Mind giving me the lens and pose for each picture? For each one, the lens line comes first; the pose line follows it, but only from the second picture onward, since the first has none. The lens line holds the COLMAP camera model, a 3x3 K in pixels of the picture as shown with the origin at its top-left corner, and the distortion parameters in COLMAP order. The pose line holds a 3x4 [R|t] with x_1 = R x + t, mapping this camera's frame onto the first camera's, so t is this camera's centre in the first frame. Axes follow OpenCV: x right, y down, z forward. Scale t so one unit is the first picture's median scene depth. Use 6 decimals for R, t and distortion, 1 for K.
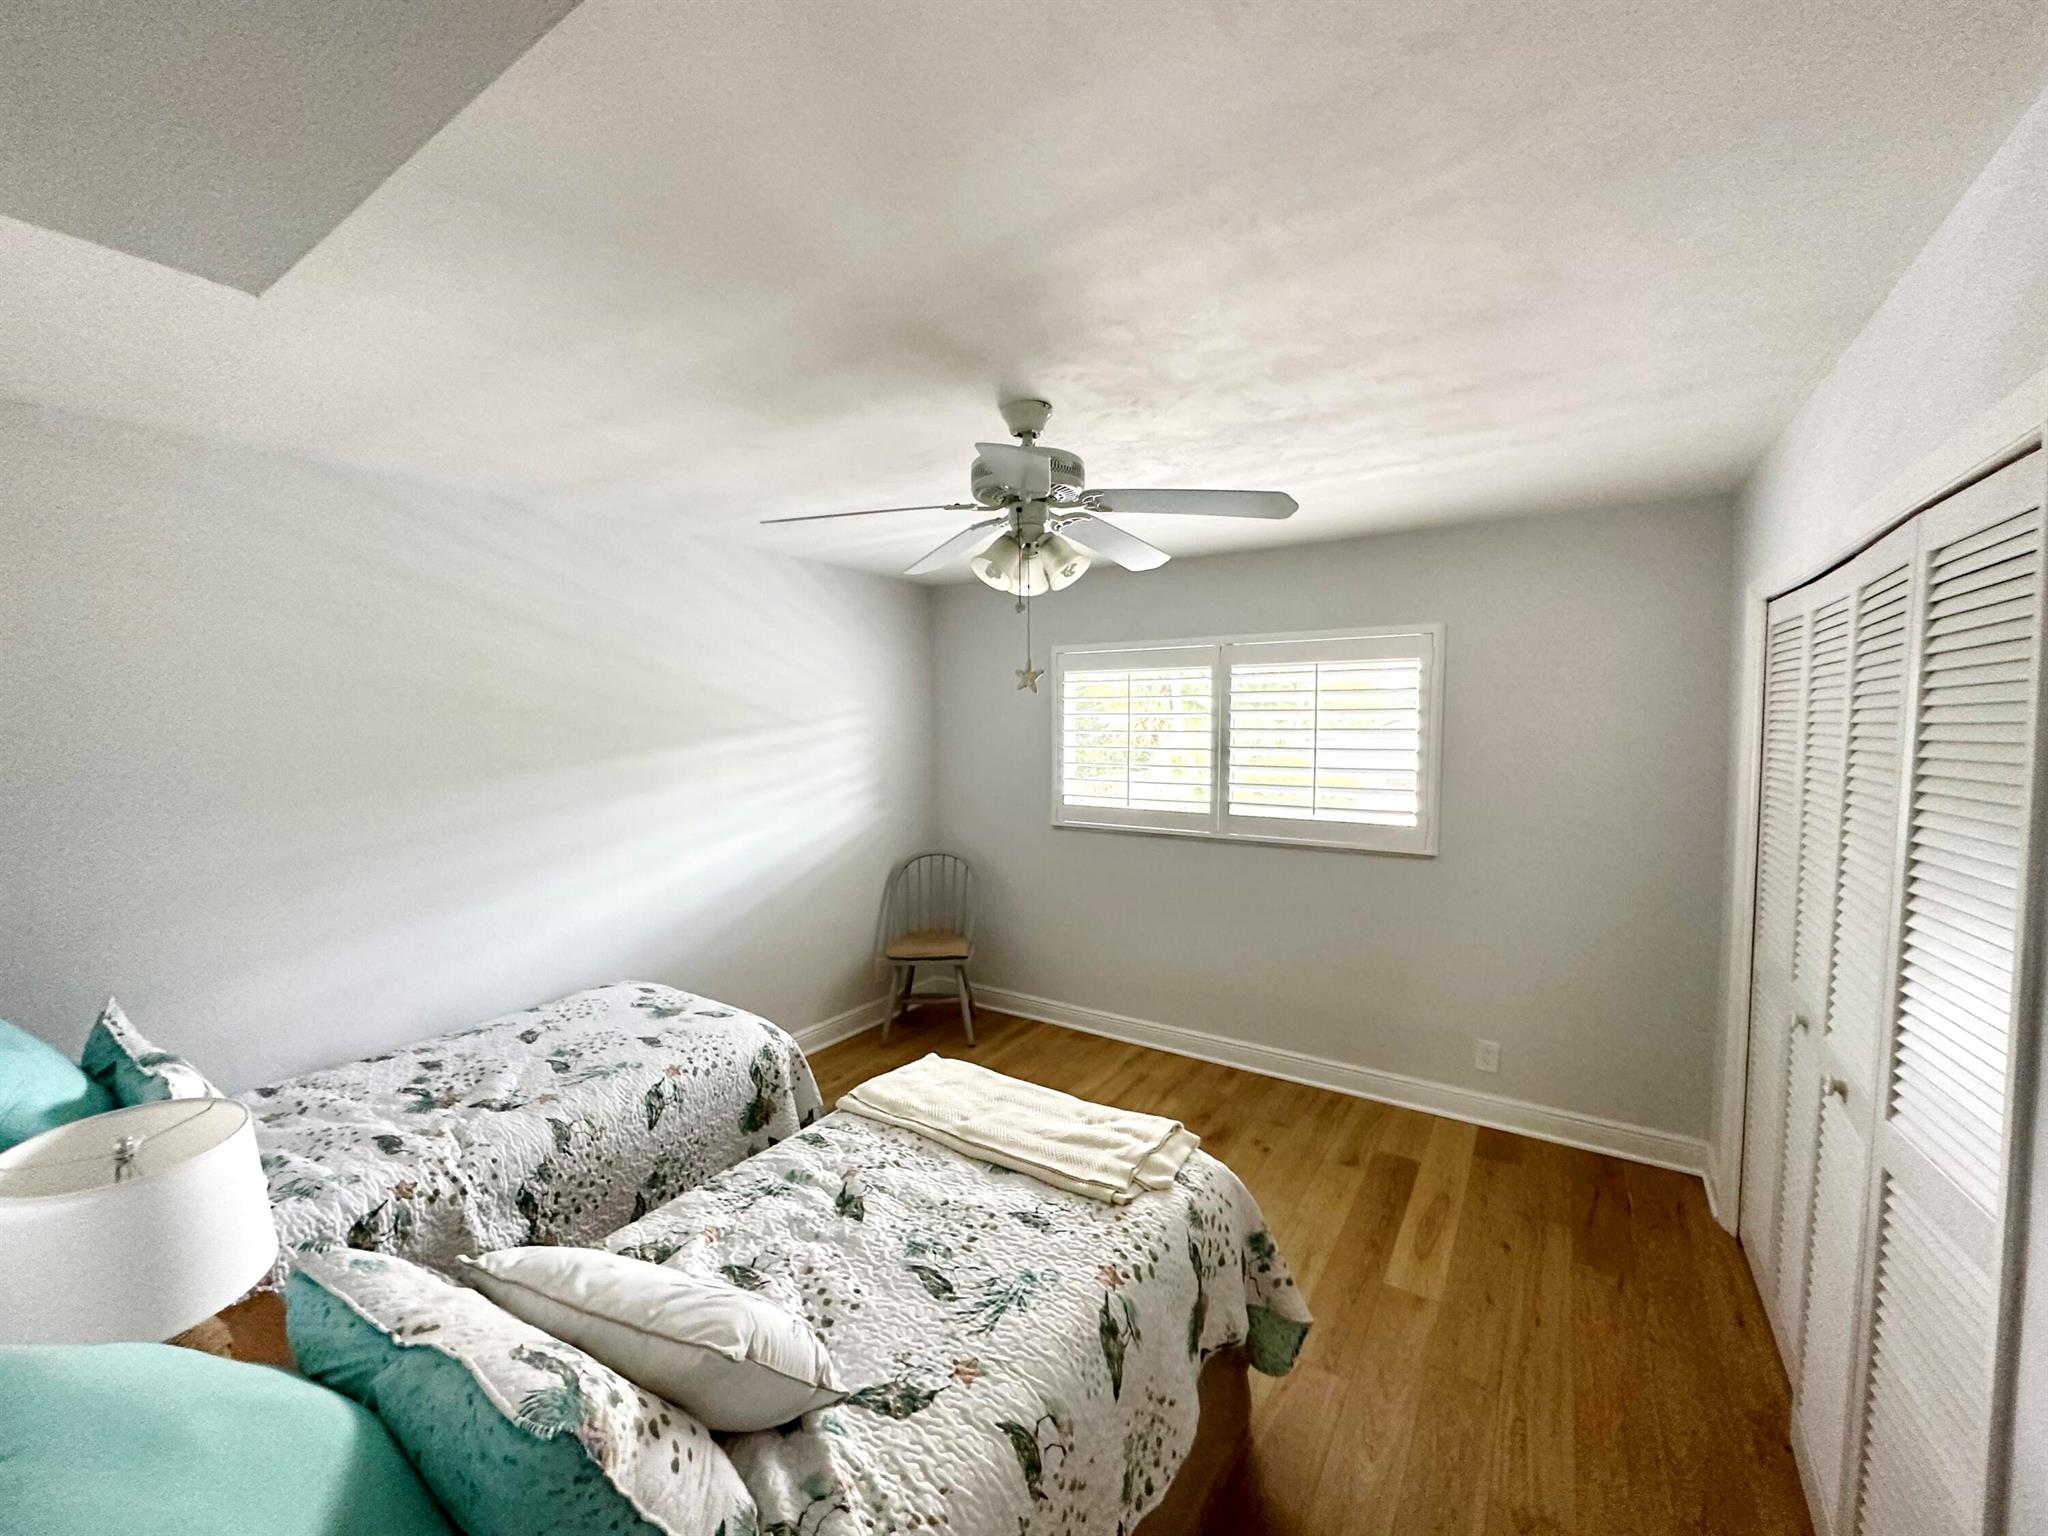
lens RADIAL K [[819.7, 0, 1025.3], [0, 819.7, 772.5], [0, 0, 1]] dist [-0.000891, -0.000143]
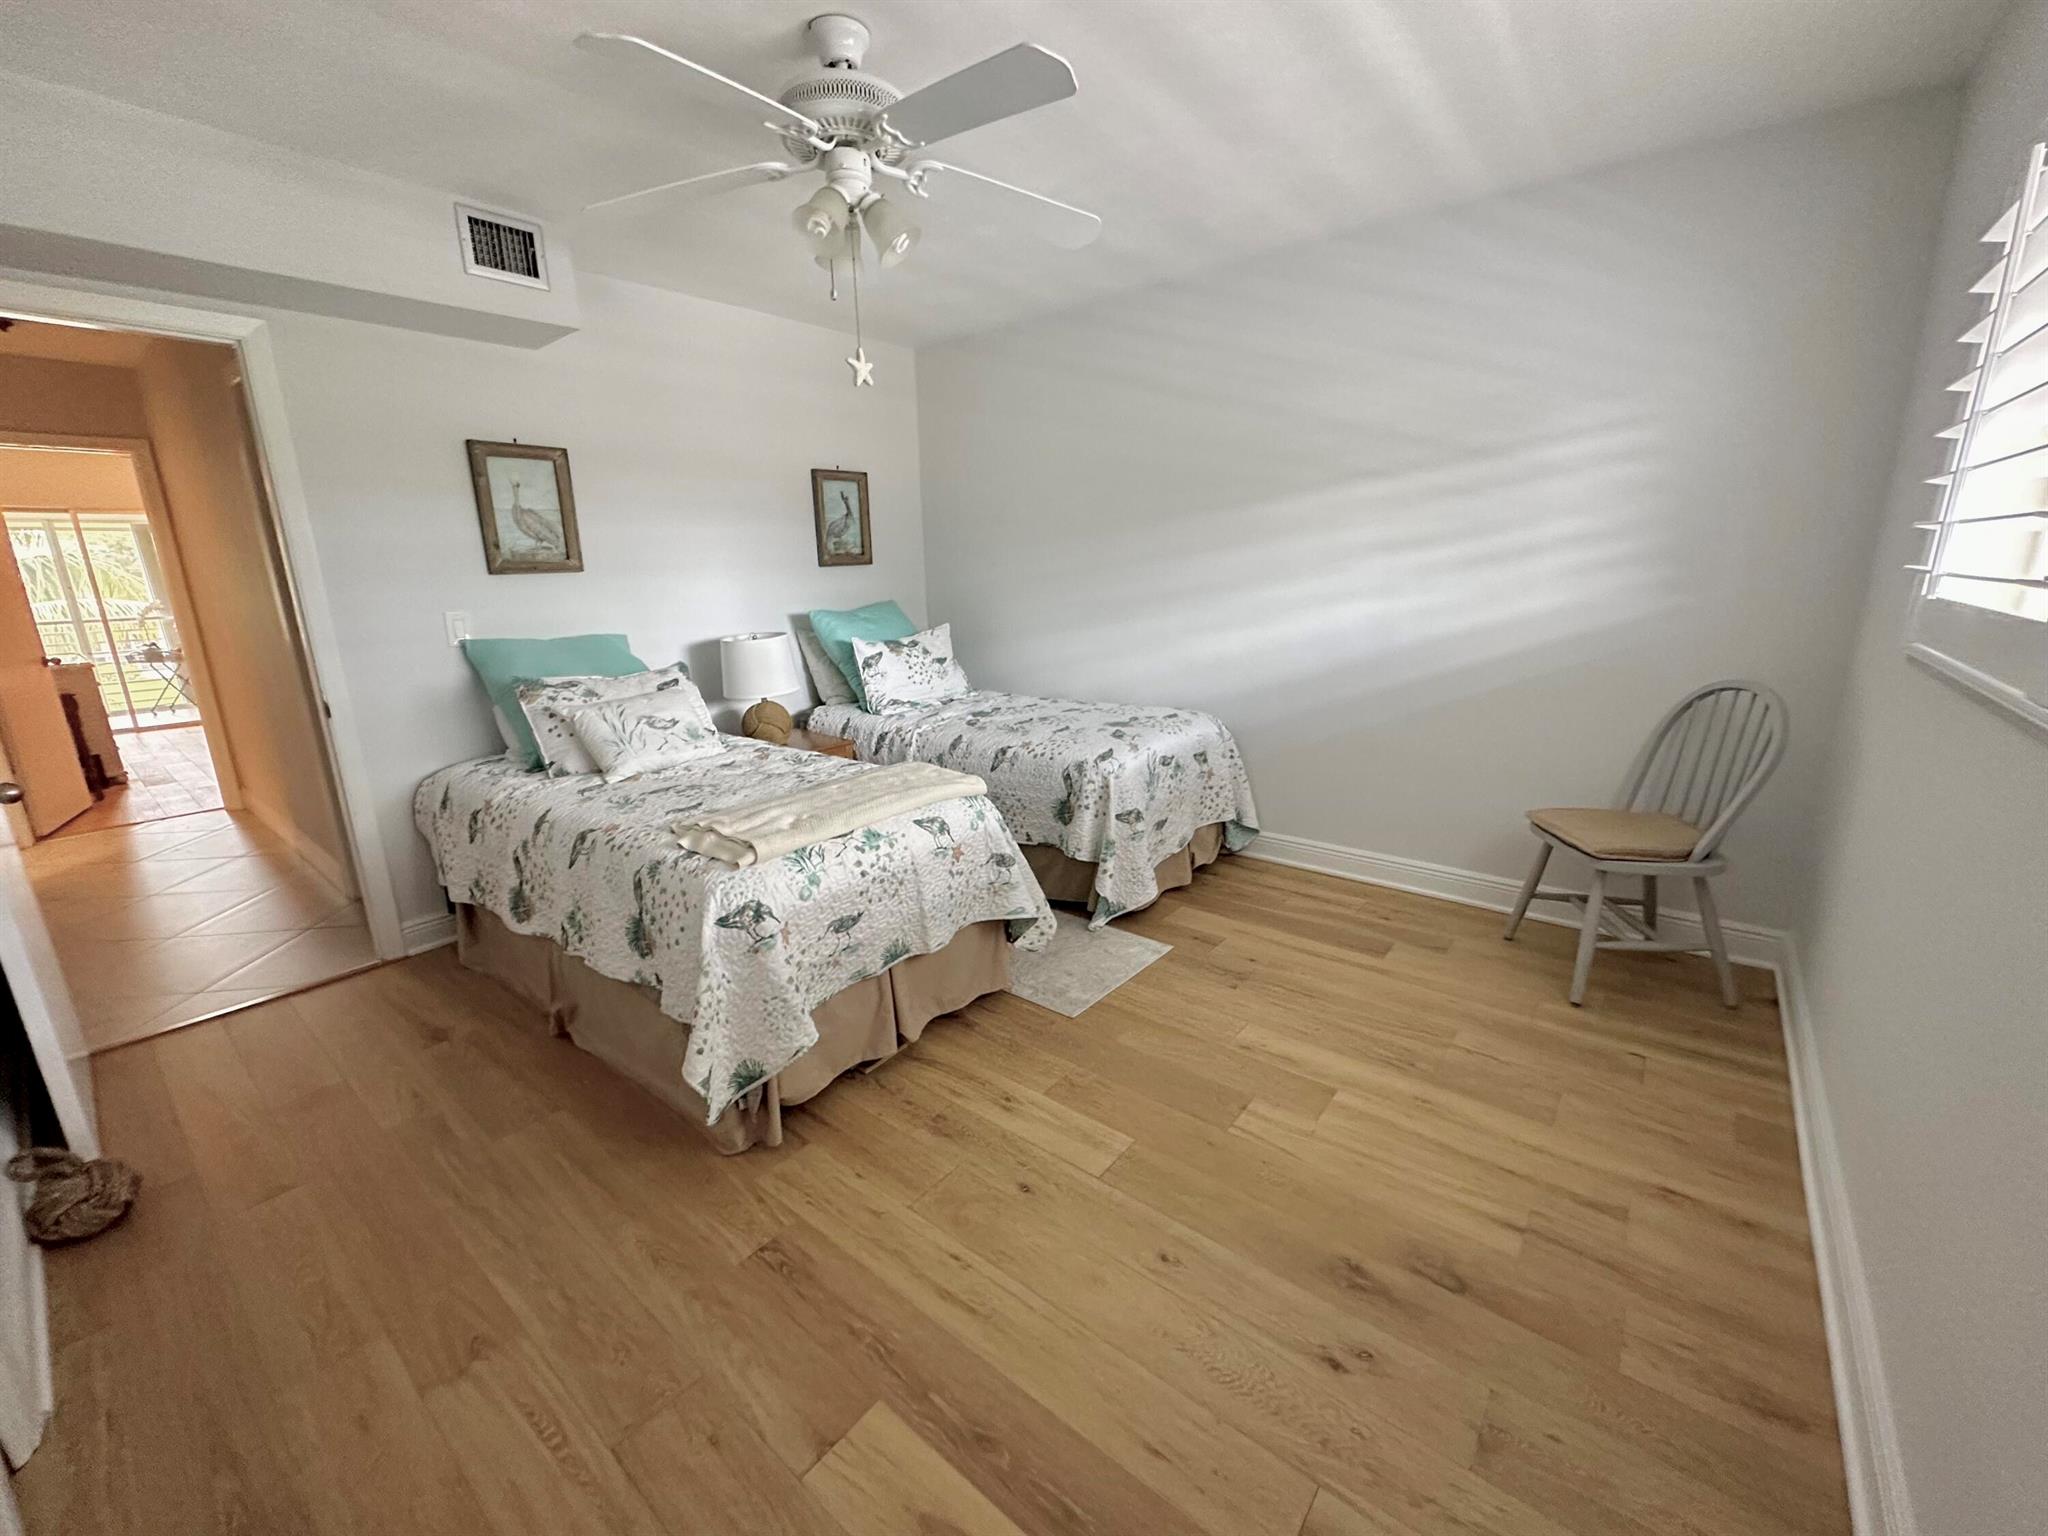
lens RADIAL K [[819.7, 0, 1025.6], [0, 819.7, 768.0], [0, 0, 1]] dist [-0.000891, -0.000143]
pose [[-0.098532, 0.249876, -0.963251, 0.693571], [-0.039967, 0.966187, 0.254726, 0.051167], [0.994331, 0.063597, -0.085213, 0.907281]]
